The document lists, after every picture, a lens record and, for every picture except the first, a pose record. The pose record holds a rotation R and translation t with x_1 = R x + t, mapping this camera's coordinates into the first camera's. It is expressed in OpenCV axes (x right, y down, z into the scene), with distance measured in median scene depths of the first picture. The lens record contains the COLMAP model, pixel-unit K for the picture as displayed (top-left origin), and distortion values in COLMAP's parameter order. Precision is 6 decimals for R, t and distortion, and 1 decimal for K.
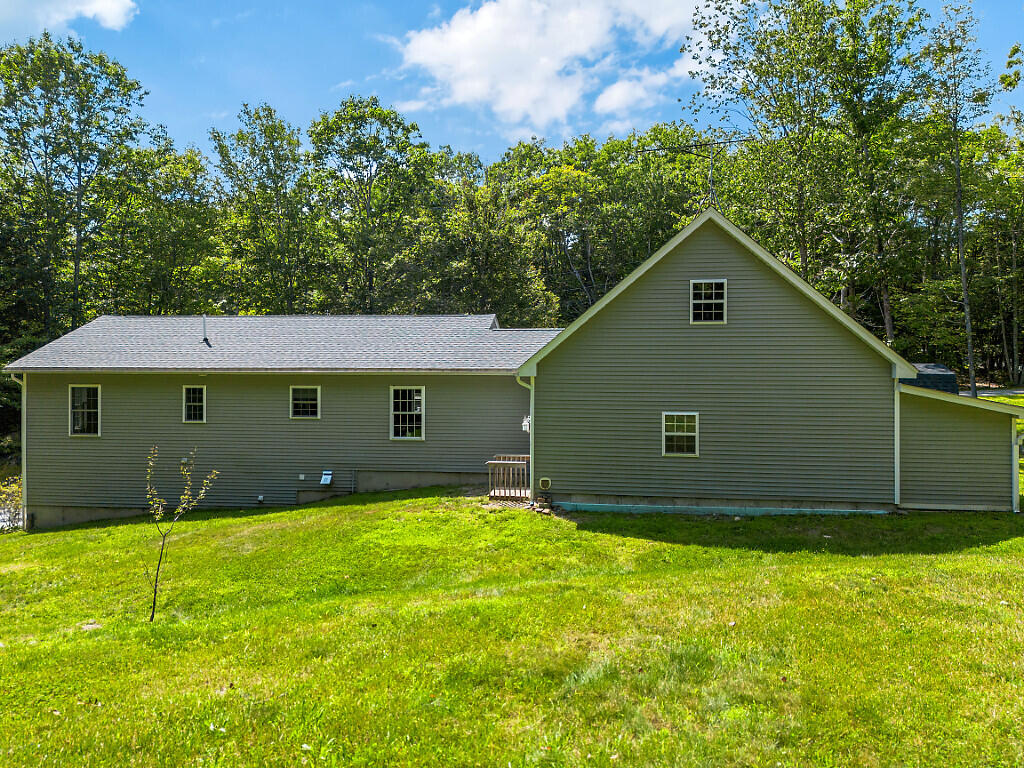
lens RADIAL K [[713.0, 0, 511.8], [0, 713.0, 380.9], [0, 0, 1]] dist [0.035918, -0.038029]
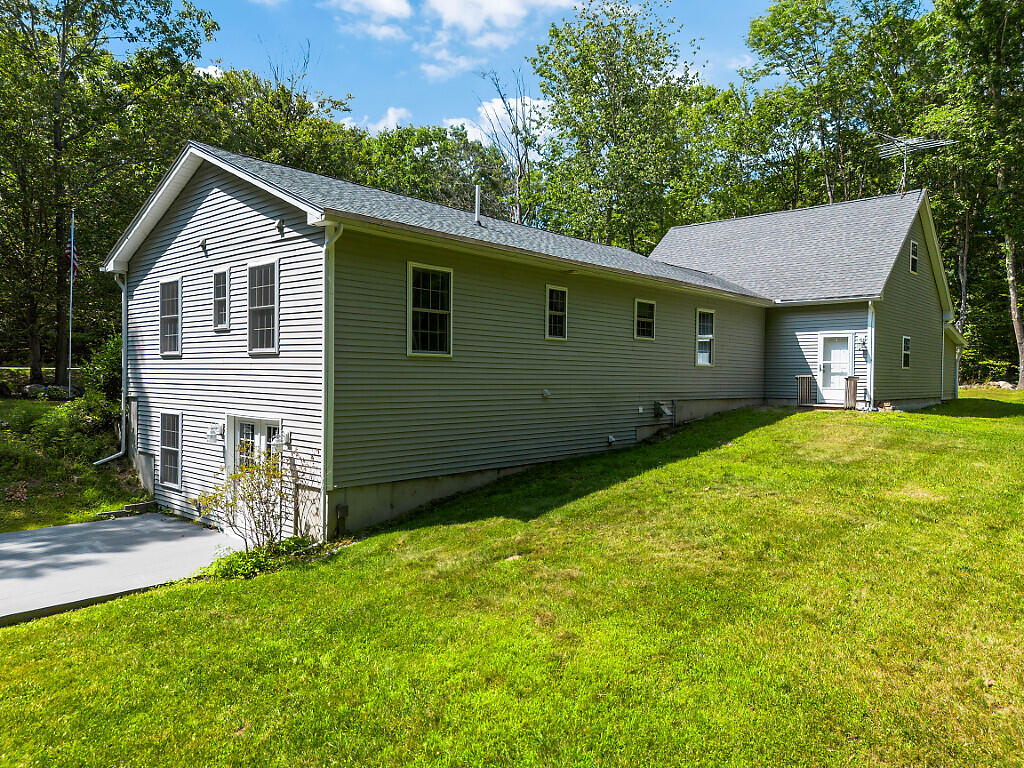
lens RADIAL K [[713.0, 0, 512.2], [0, 713.0, 383.8], [0, 0, 1]] dist [0.035918, -0.038029]
pose [[0.587676, -0.001422, 0.809095, -1.037484], [0.005251, 0.999984, -0.002056, 0.103594], [-0.809080, 0.005457, 0.587674, 0.622138]]
